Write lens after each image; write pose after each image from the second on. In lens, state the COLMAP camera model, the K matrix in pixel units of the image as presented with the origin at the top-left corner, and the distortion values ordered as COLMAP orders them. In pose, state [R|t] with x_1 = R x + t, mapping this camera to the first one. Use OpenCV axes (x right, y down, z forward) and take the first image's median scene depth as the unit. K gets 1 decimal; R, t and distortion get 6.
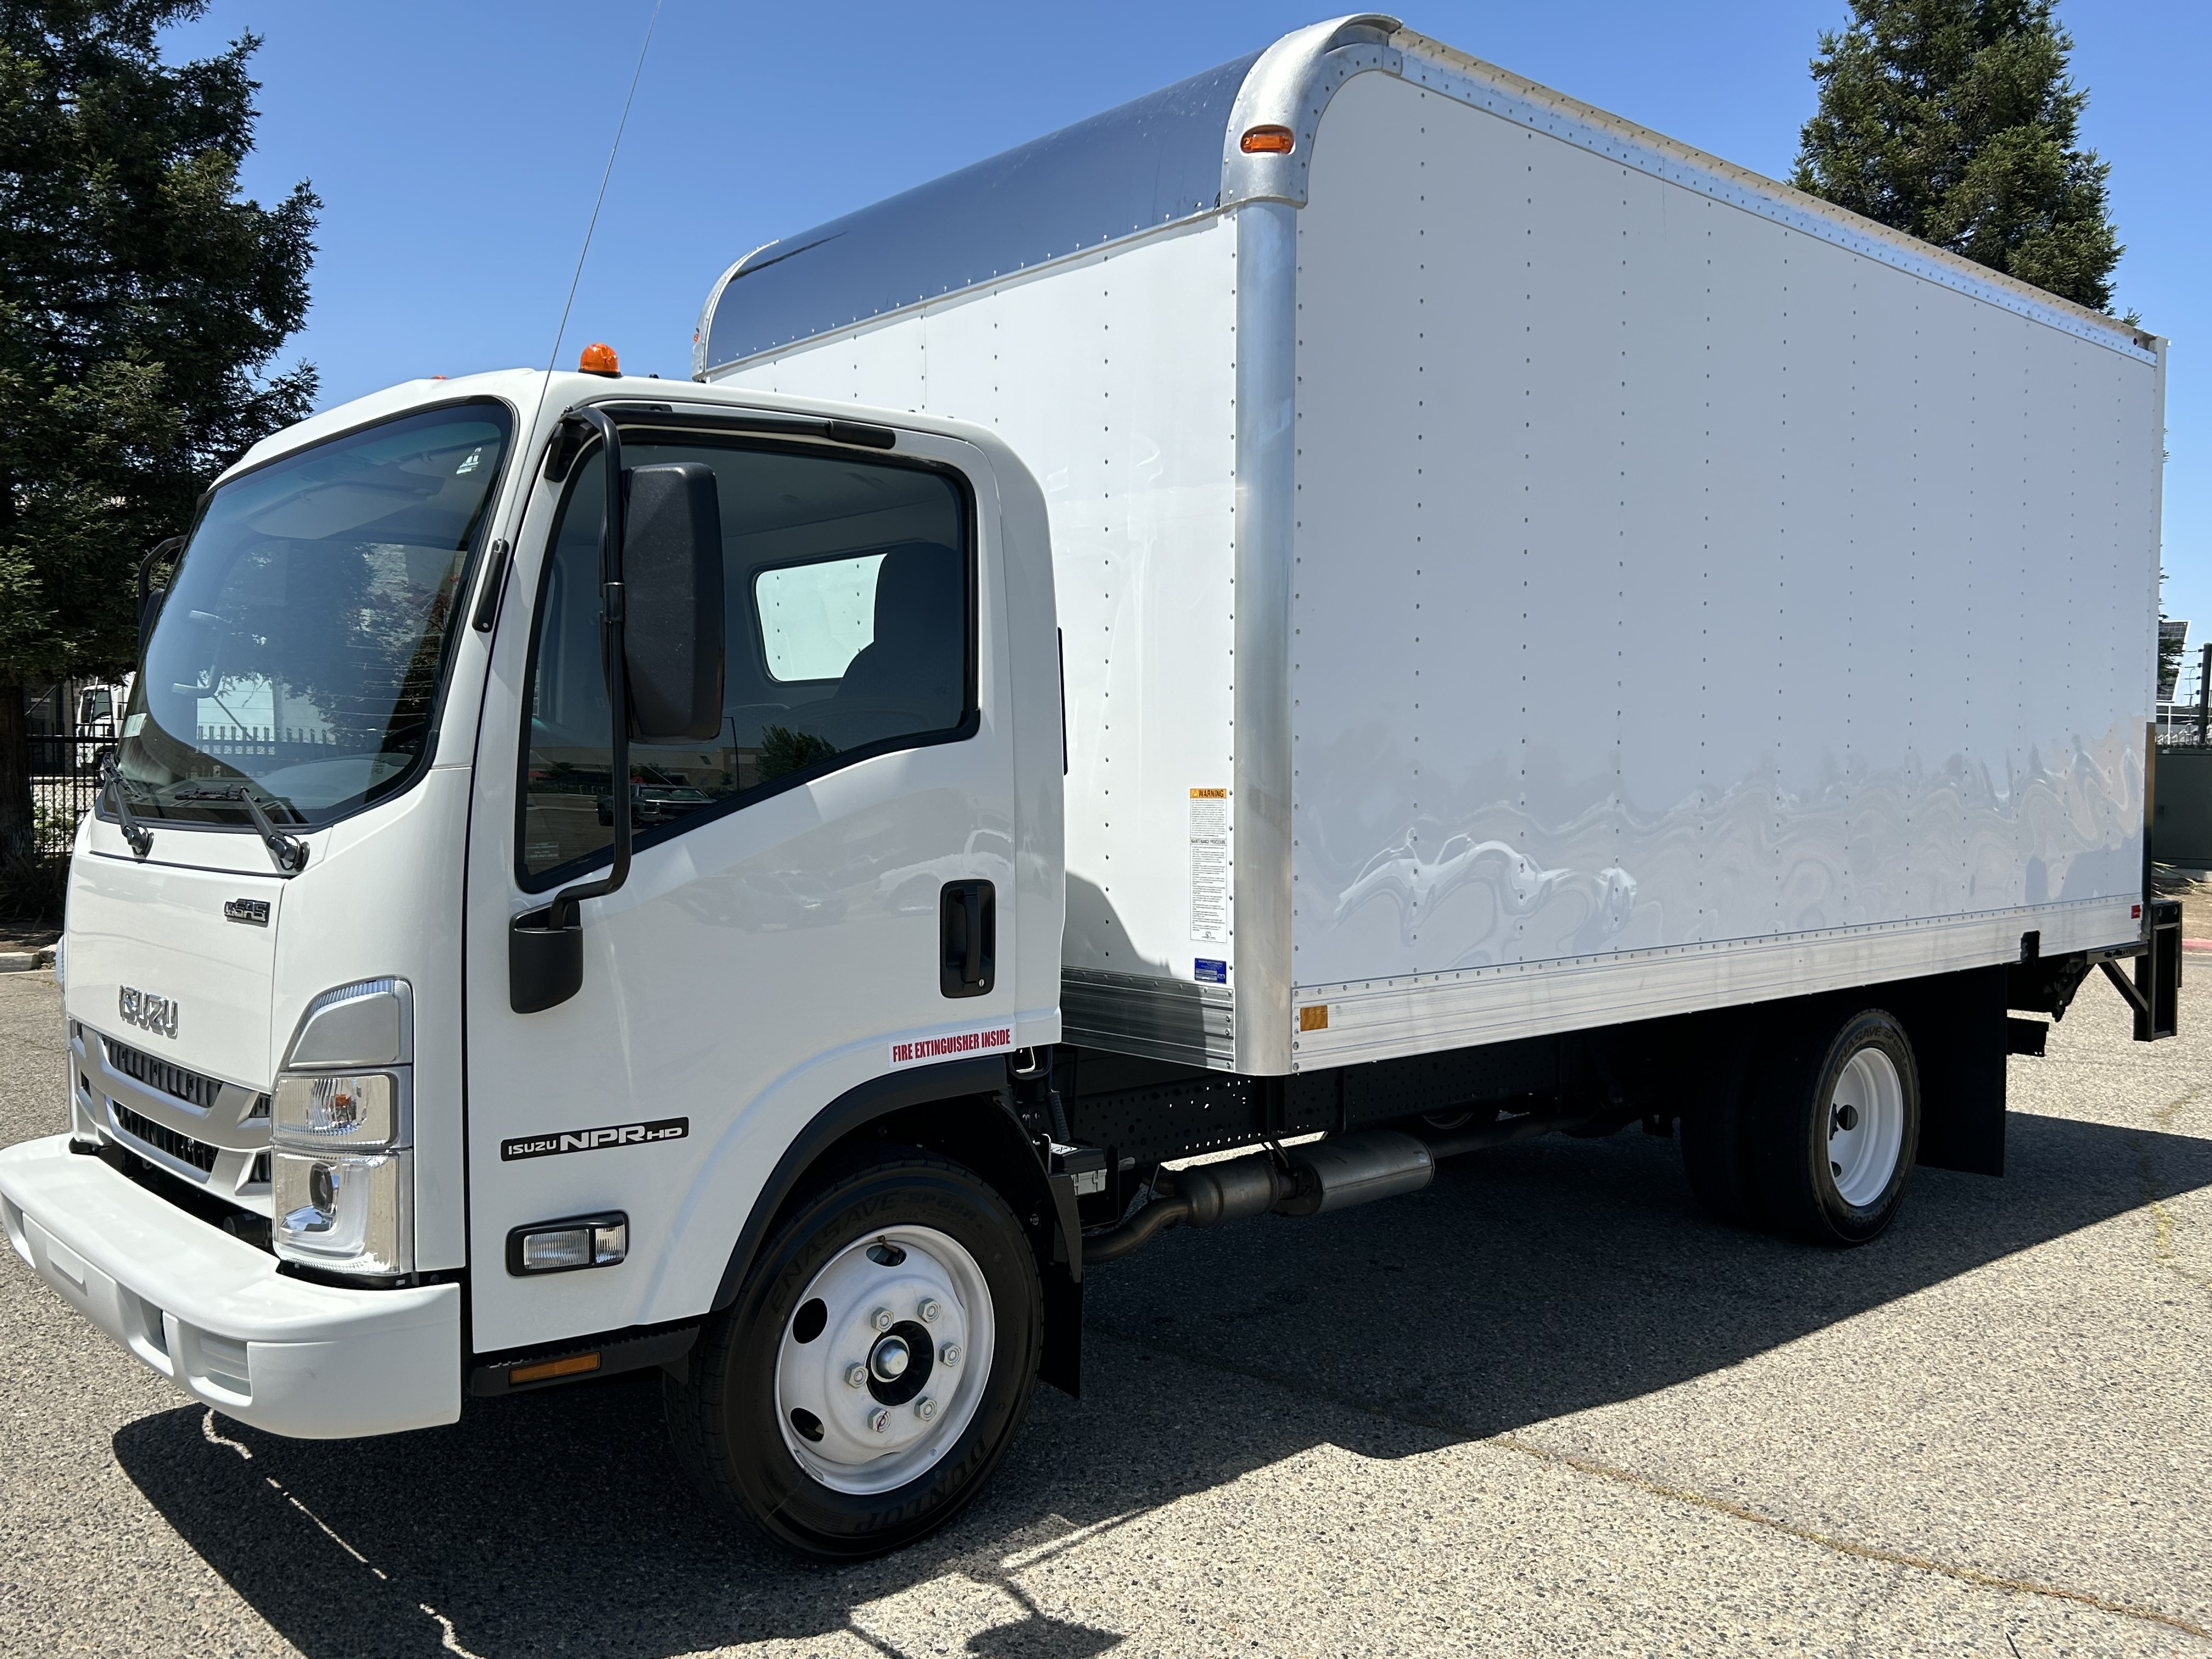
lens RADIAL K [[1882.3, 0, 1110.8], [0, 1882.3, 823.5], [0, 0, 1]] dist [0.012536, 0.006639]
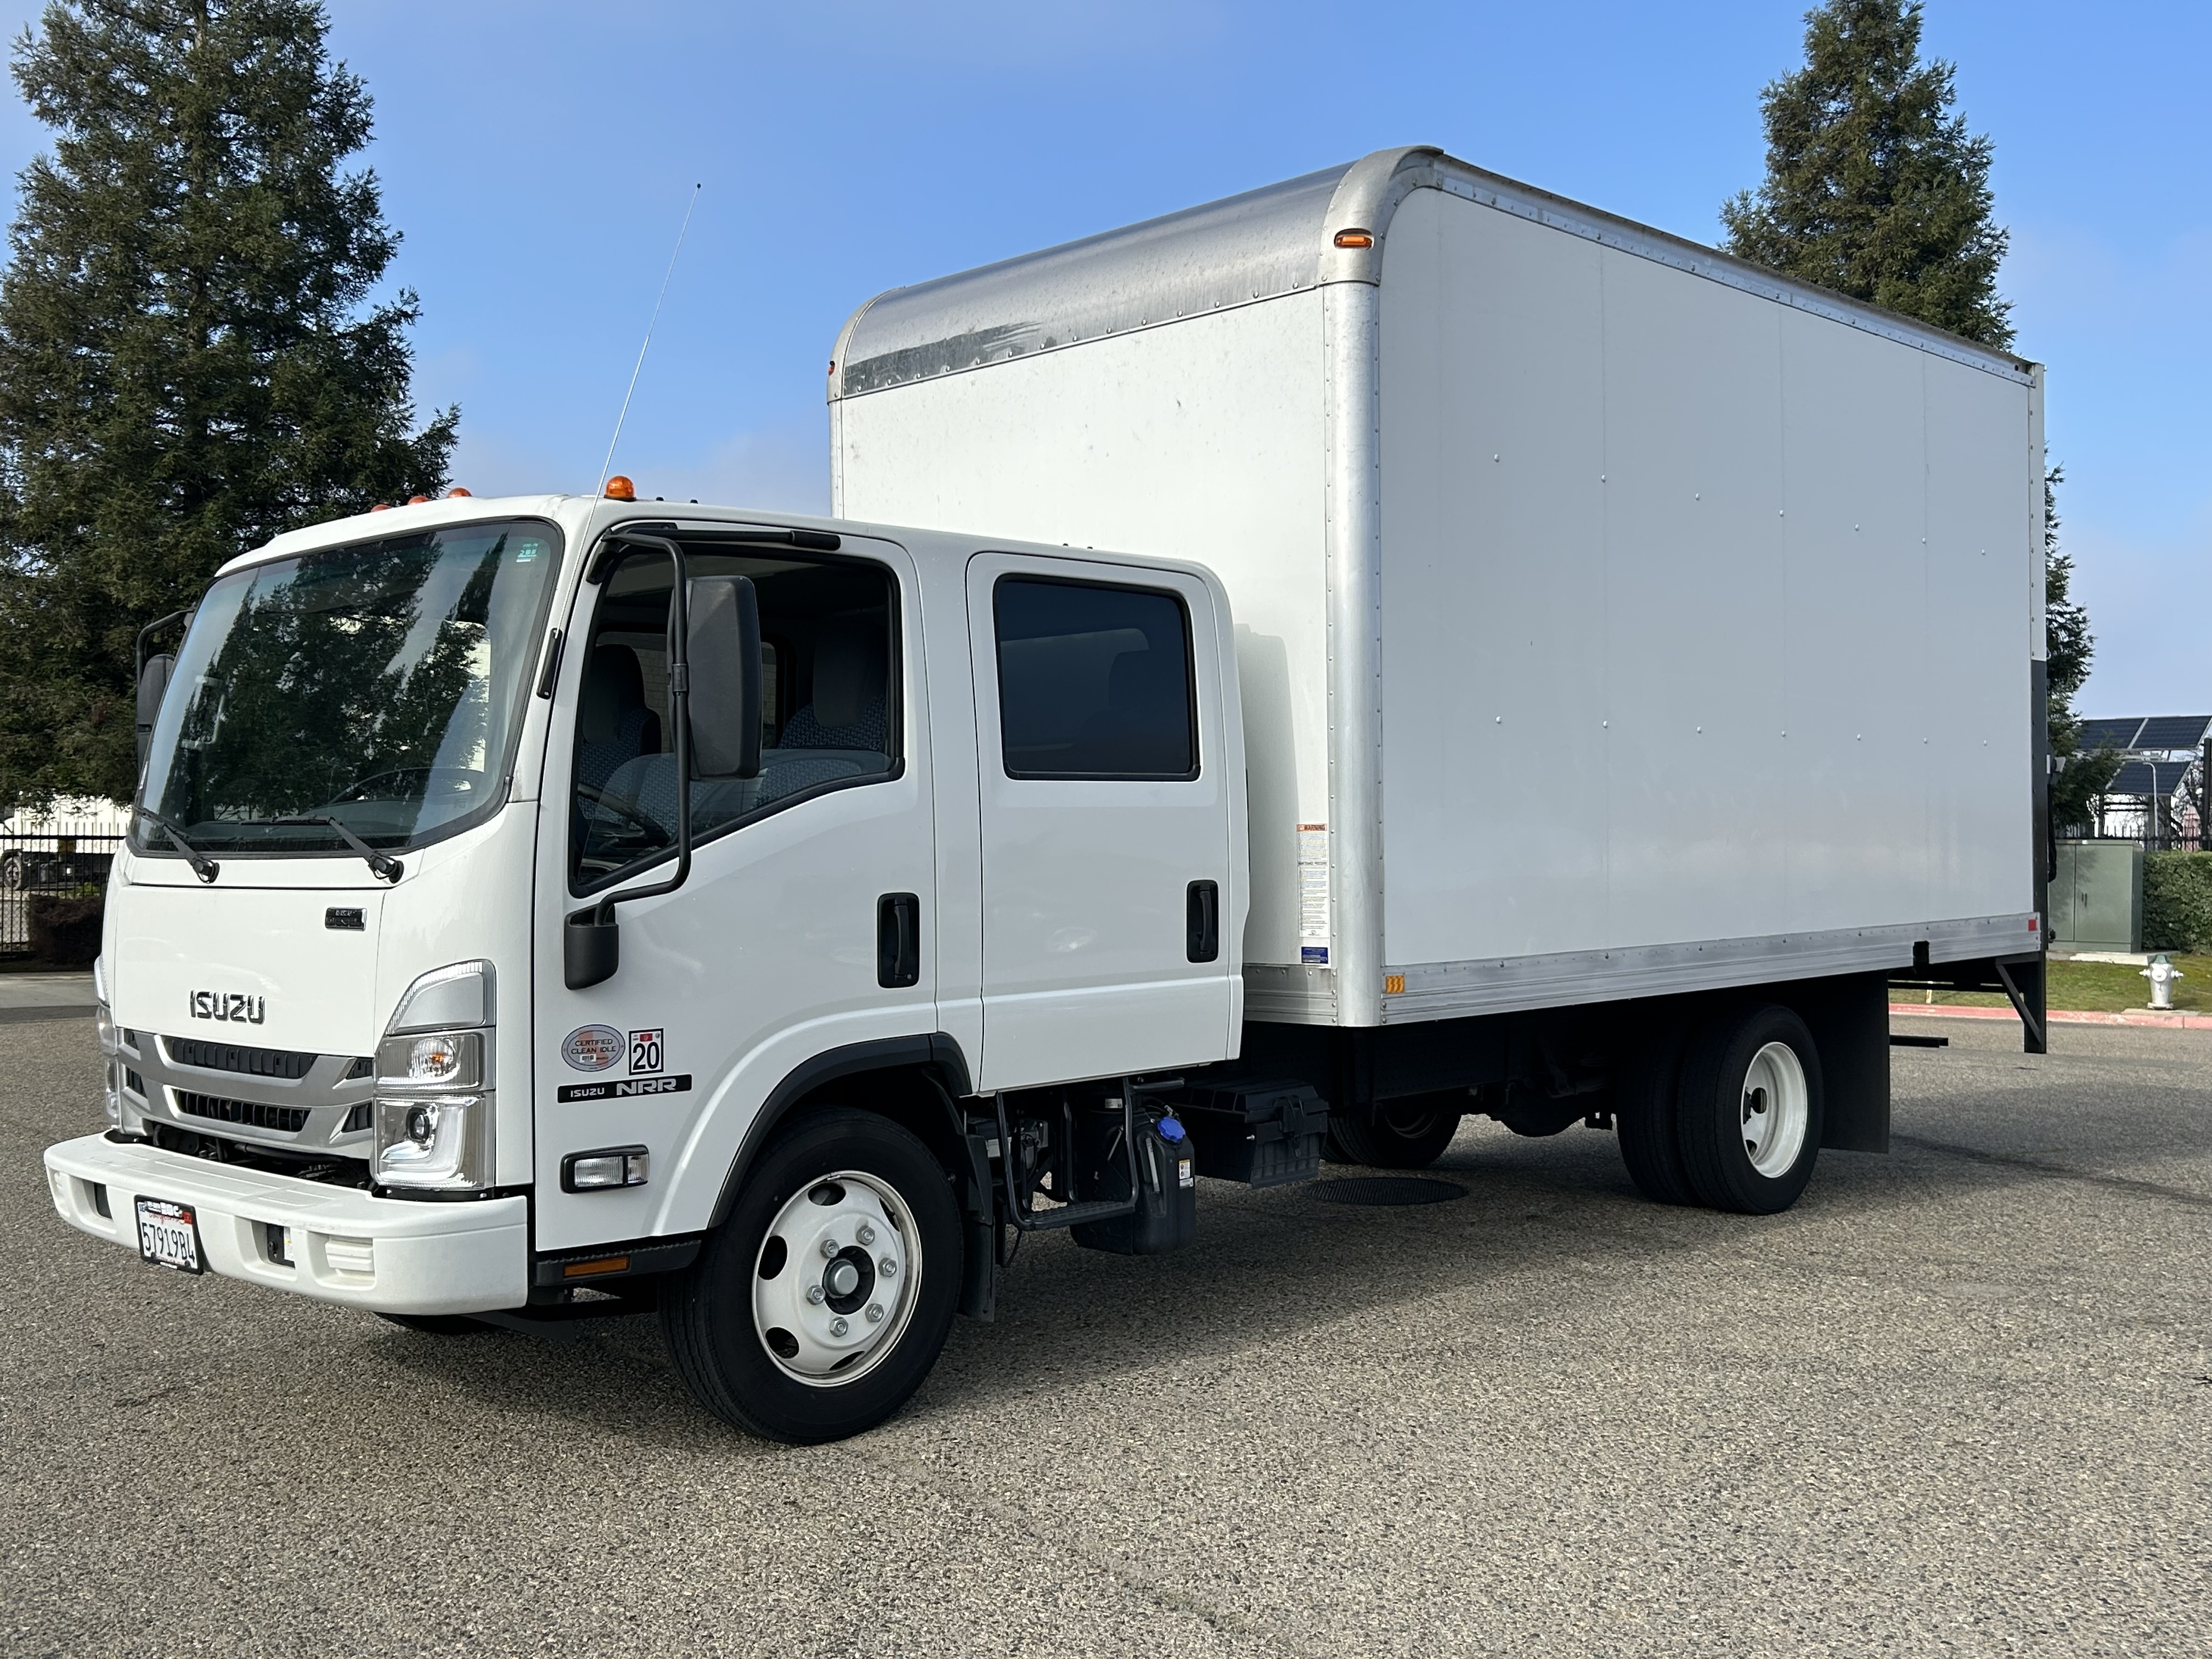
lens RADIAL K [[2320.2, 0, 1119.3], [0, 2320.2, 814.9], [0, 0, 1]] dist [0.026554, 0.000000]
pose [[0.997008, -0.007391, 0.076945, -0.054104], [0.010060, 0.999359, -0.034358, 0.036303], [-0.076642, 0.035030, 0.996443, -0.606842]]
